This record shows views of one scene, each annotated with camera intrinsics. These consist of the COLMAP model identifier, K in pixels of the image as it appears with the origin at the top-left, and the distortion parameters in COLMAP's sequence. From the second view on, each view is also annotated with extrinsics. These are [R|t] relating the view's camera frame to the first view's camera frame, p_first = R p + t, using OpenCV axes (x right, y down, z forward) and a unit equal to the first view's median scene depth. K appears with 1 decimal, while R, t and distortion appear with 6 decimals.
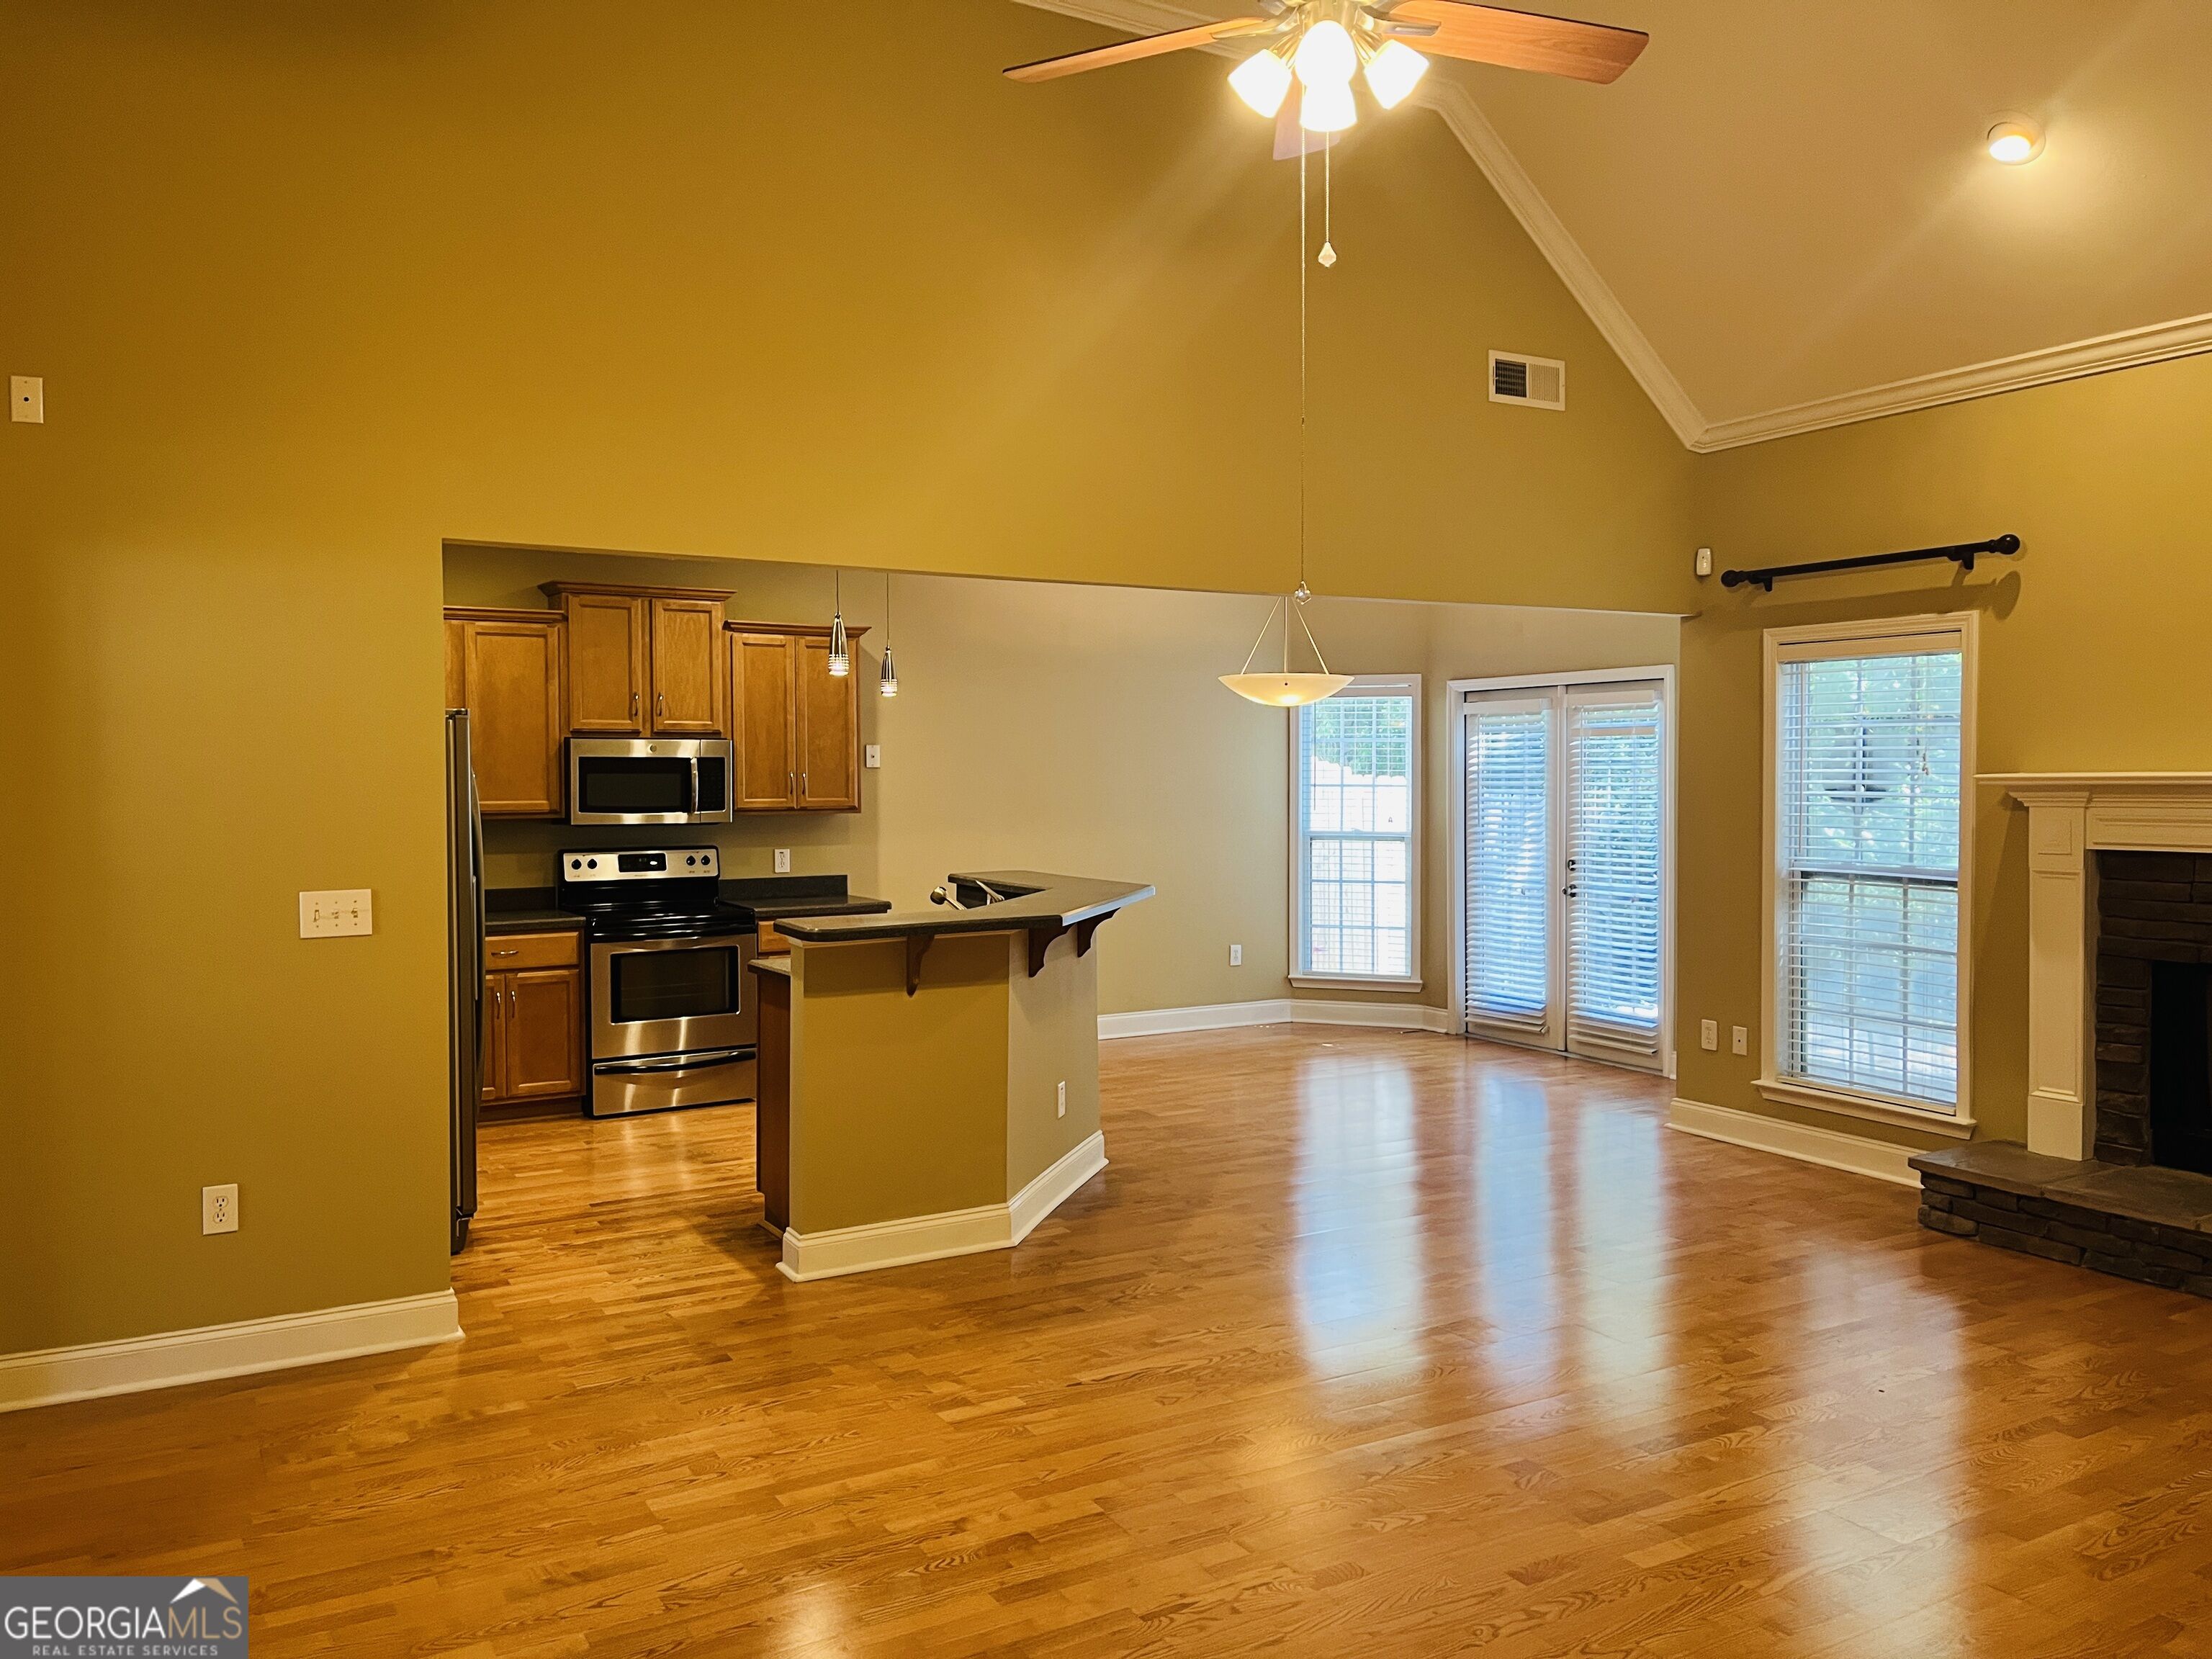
lens RADIAL K [[1676.1, 0, 1117.1], [0, 1676.1, 814.6], [0, 0, 1]] dist [0.079742, -0.101641]
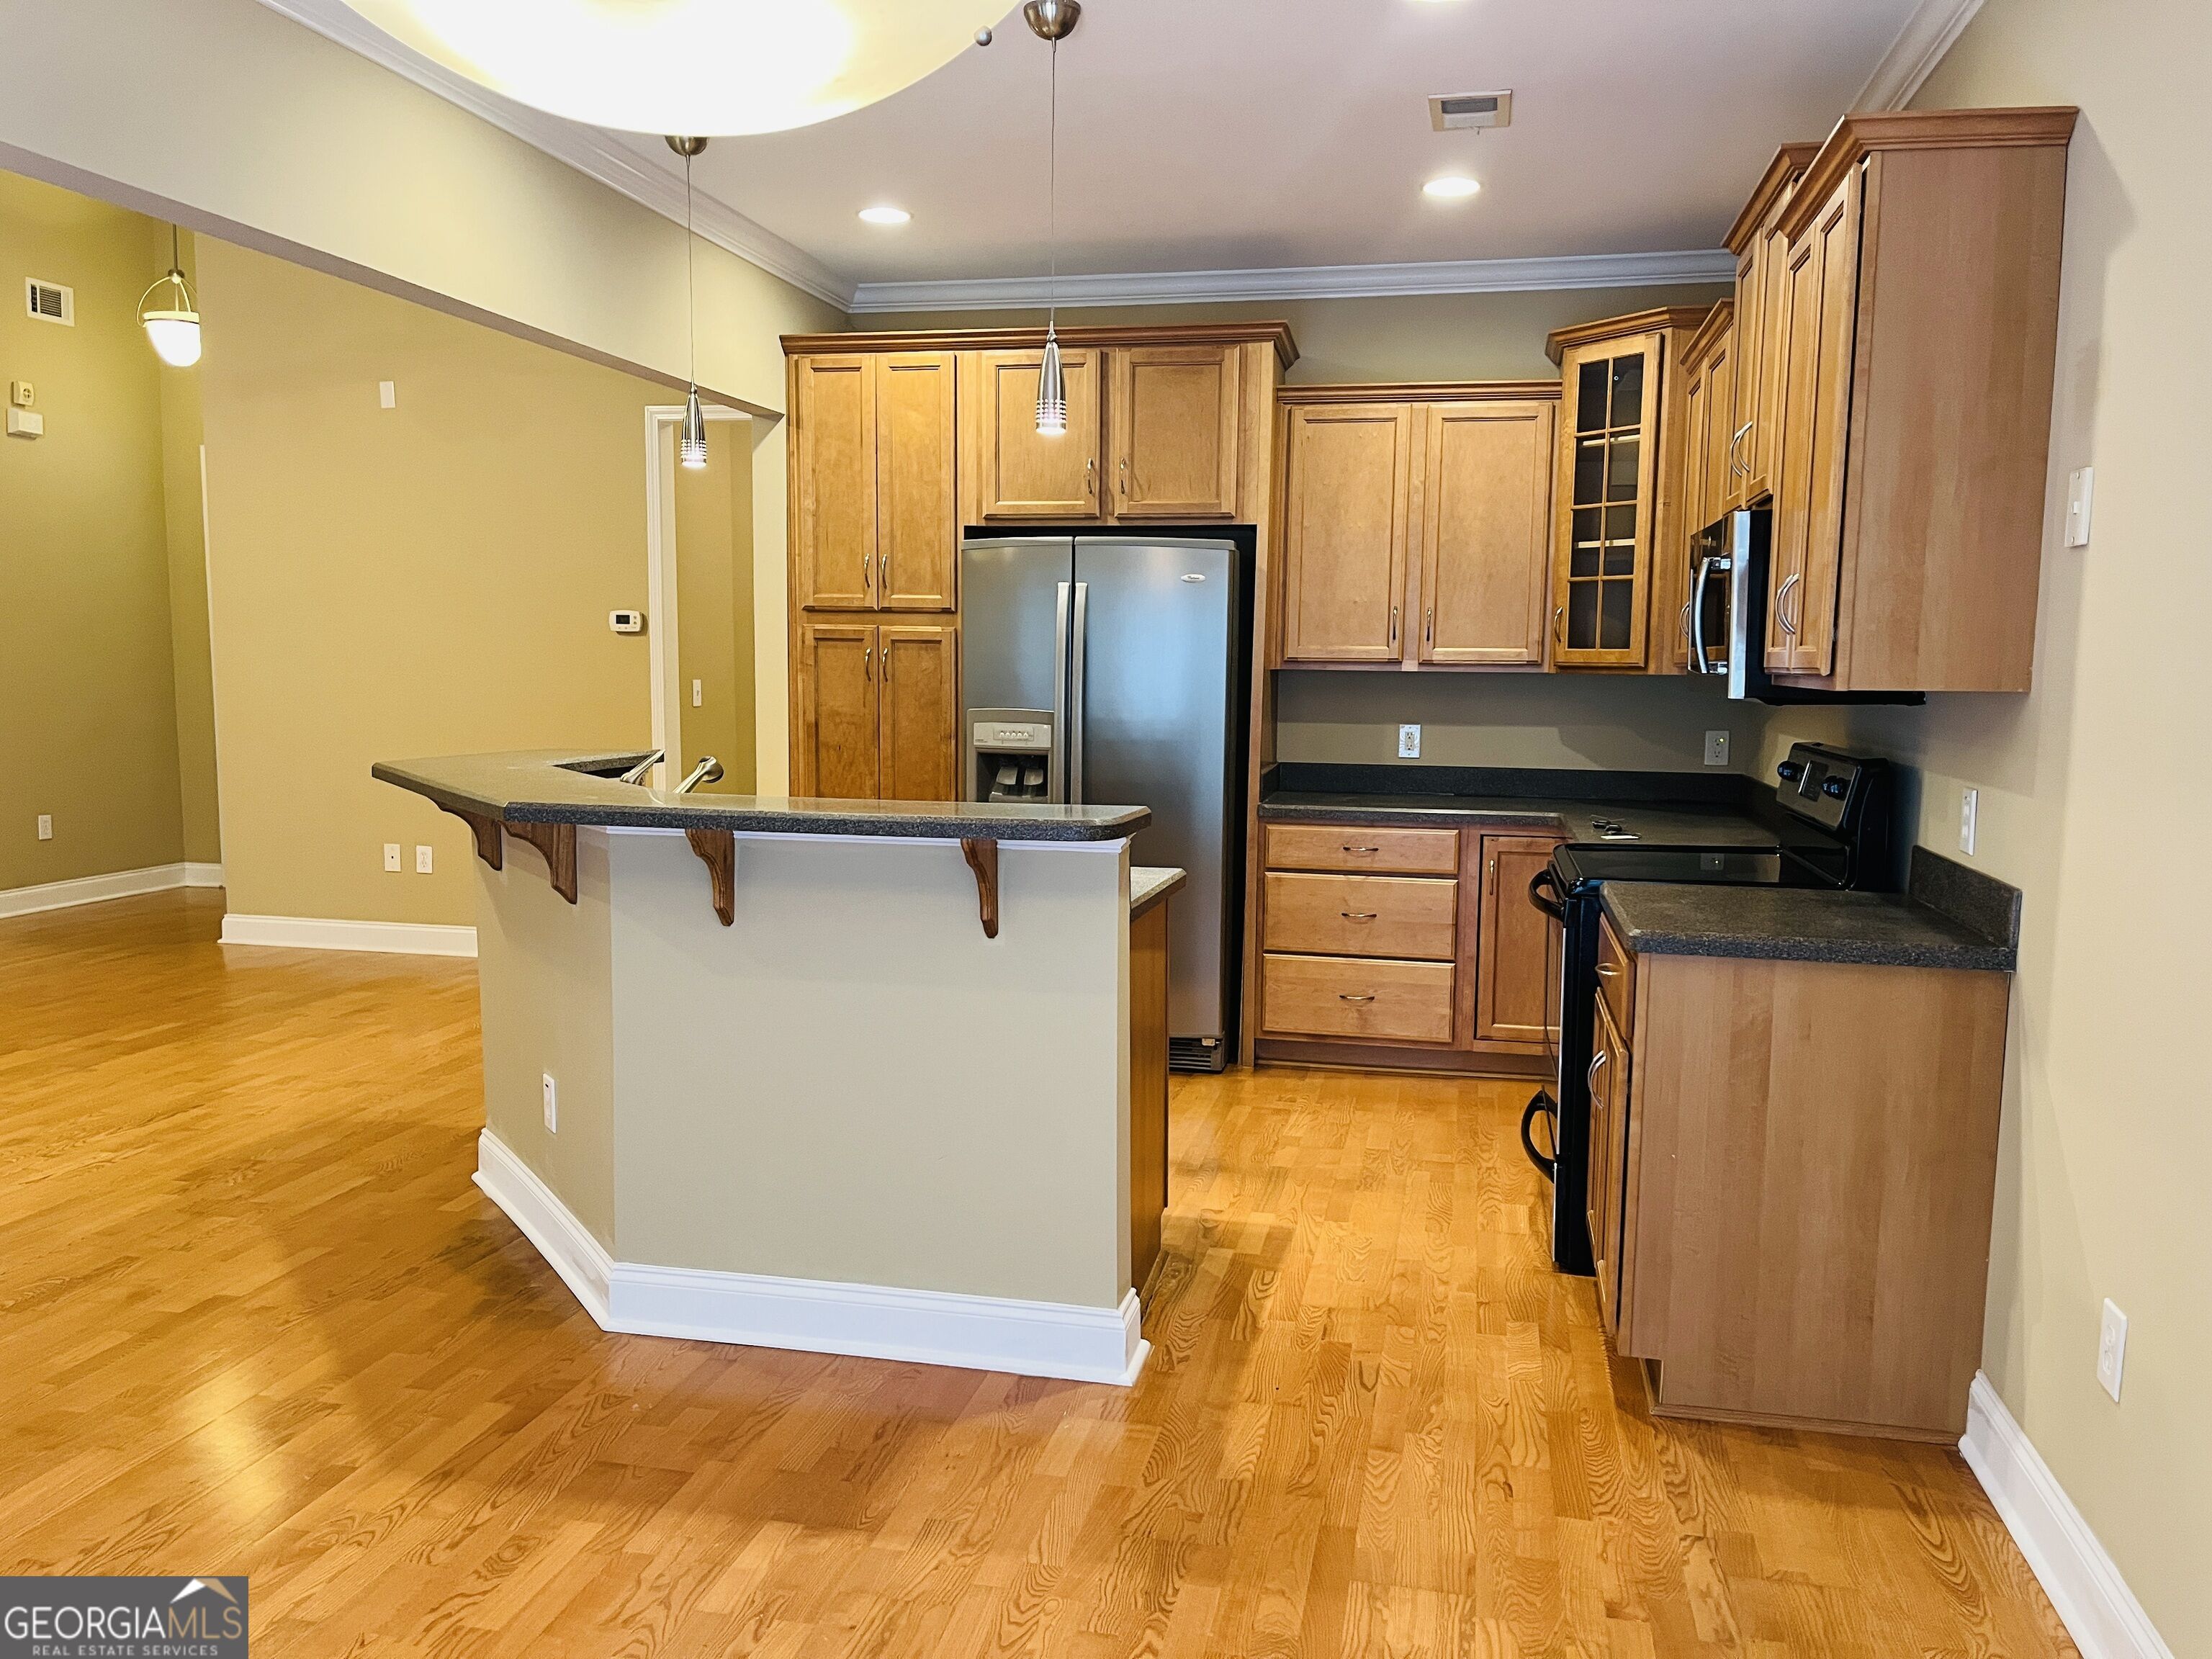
lens RADIAL K [[1676.1, 0, 1110.1], [0, 1676.1, 846.3], [0, 0, 1]] dist [0.079742, -0.101641]
pose [[-0.674308, 0.080022, -0.734102, 0.253835], [-0.028742, 0.990514, 0.134374, -0.014461], [0.737891, 0.111709, -0.665611, 1.406618]]
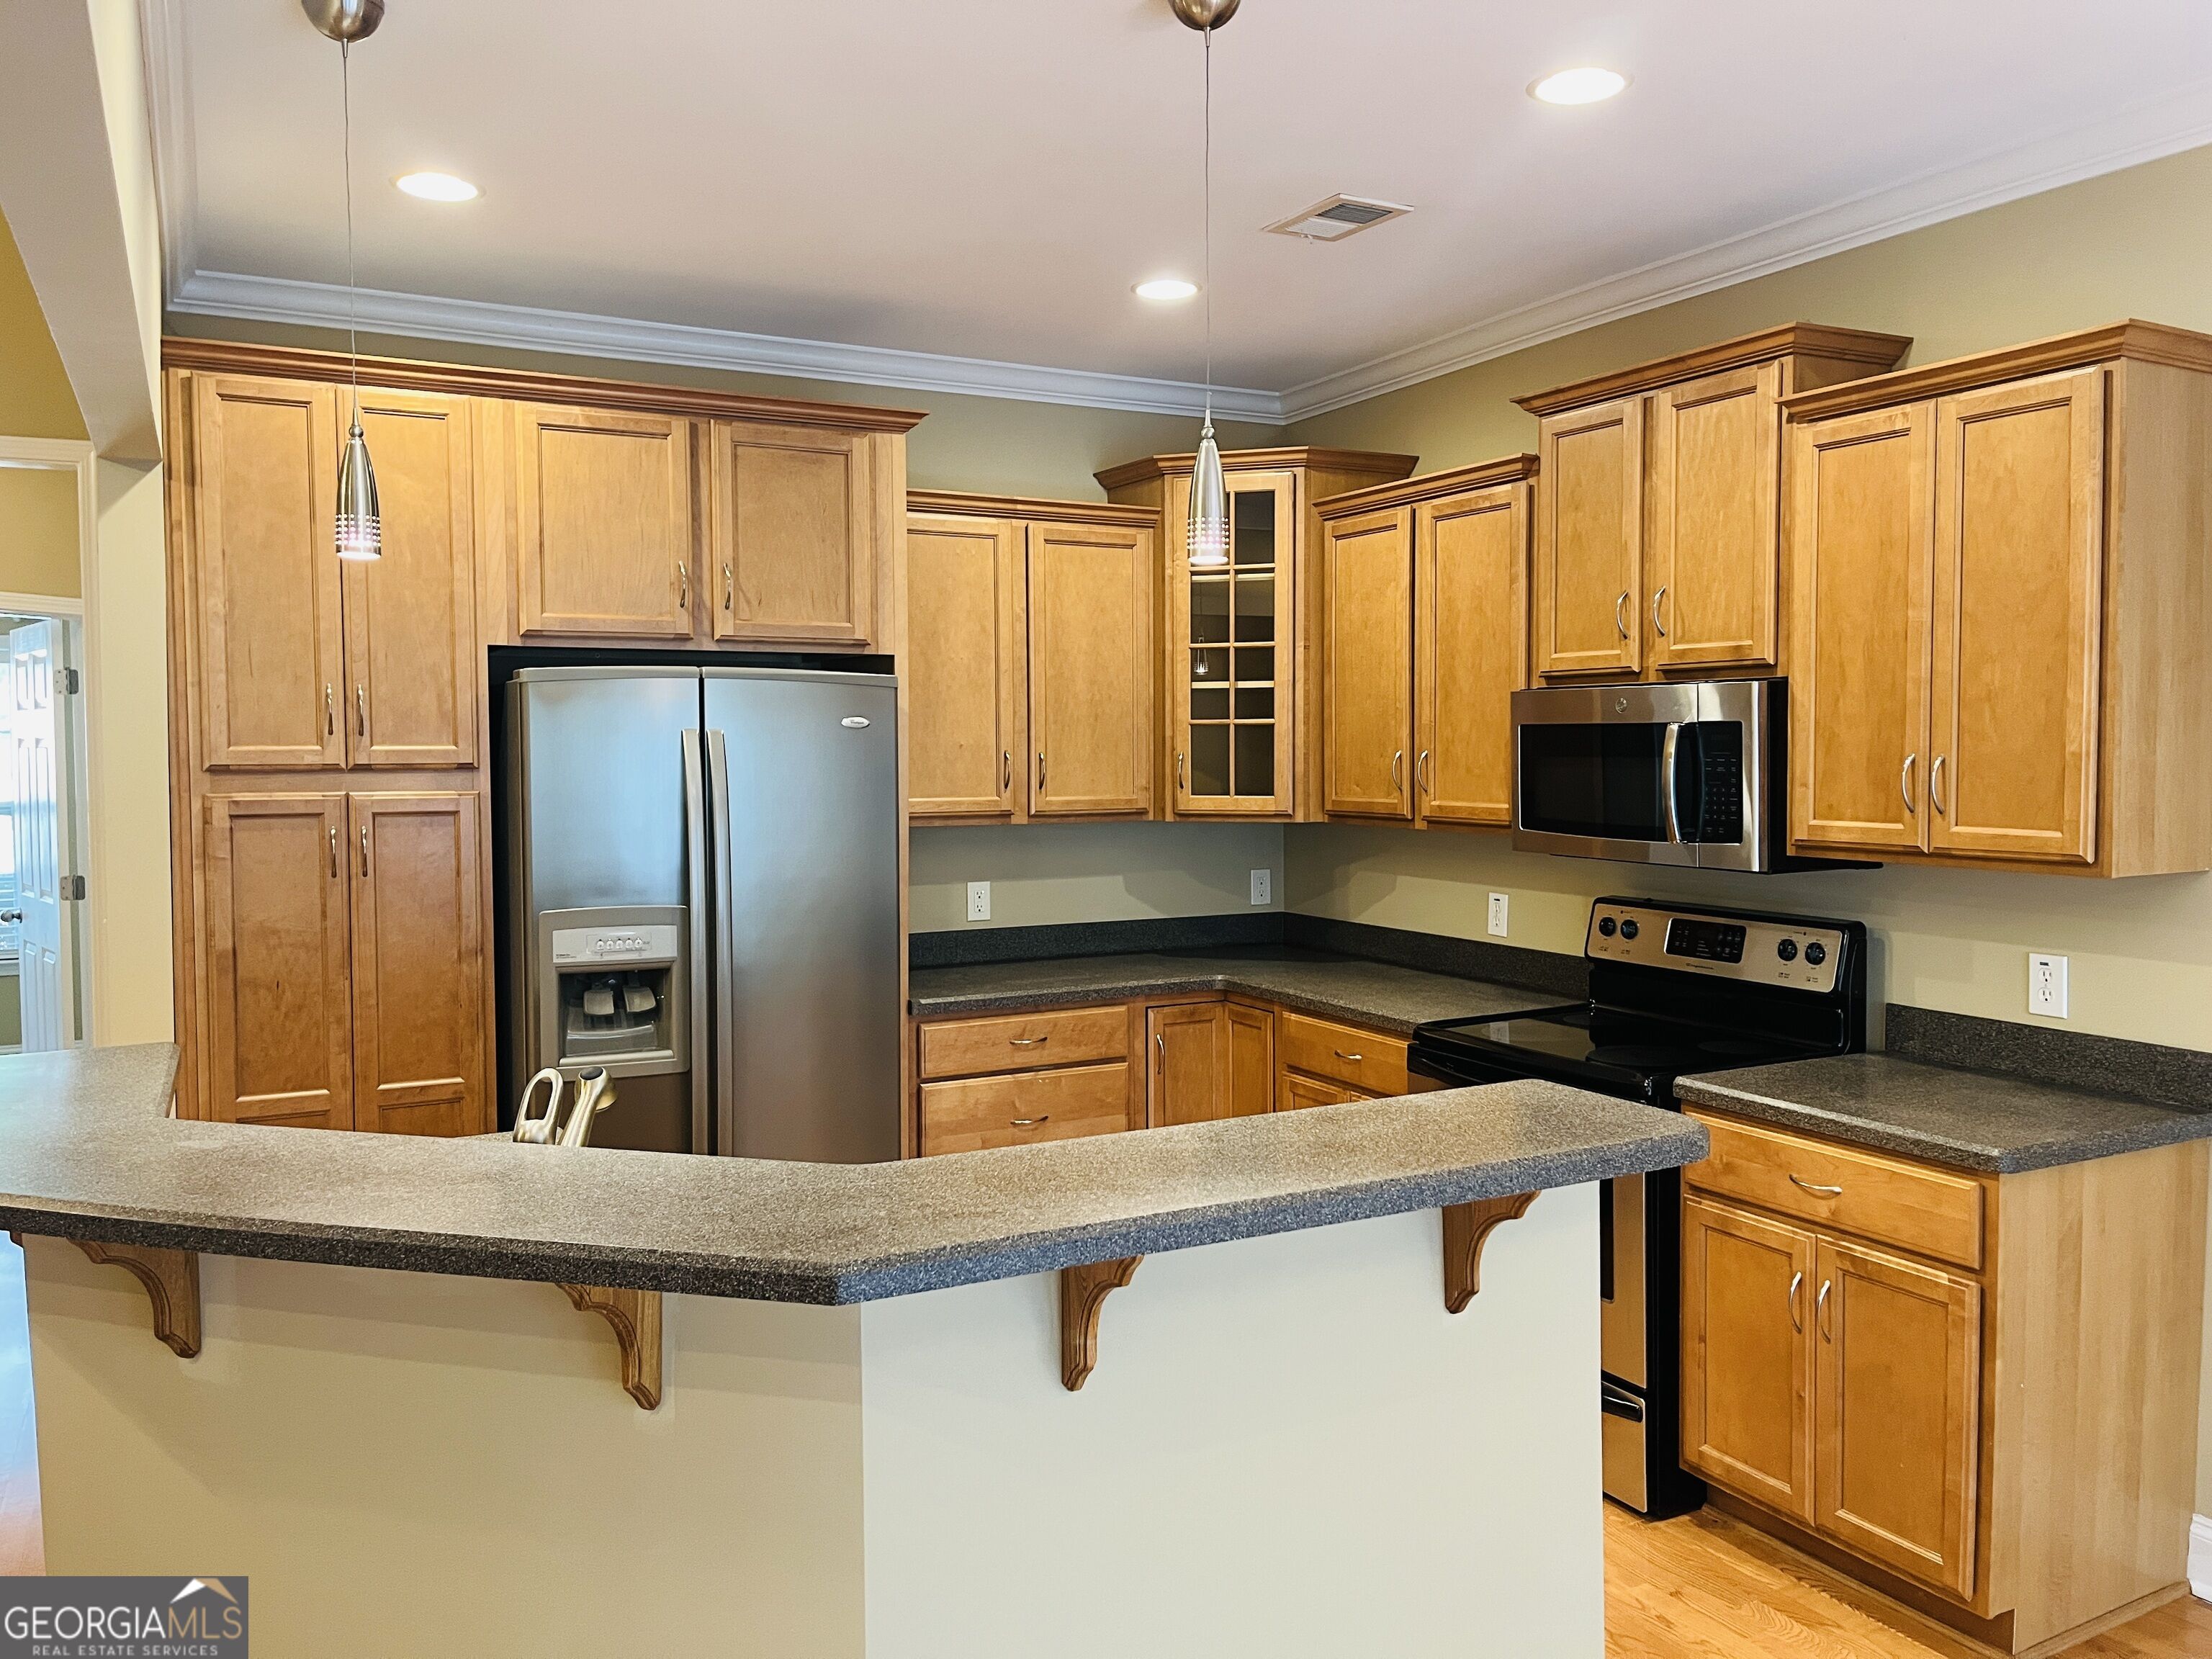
lens RADIAL K [[1676.1, 0, 1126.5], [0, 1676.1, 813.9], [0, 0, 1]] dist [0.079742, -0.101641]
pose [[-0.035686, 0.047000, -0.998257, 0.248784], [-0.021812, 0.998619, 0.047797, -0.032657], [0.999125, 0.023480, -0.034612, 1.016662]]
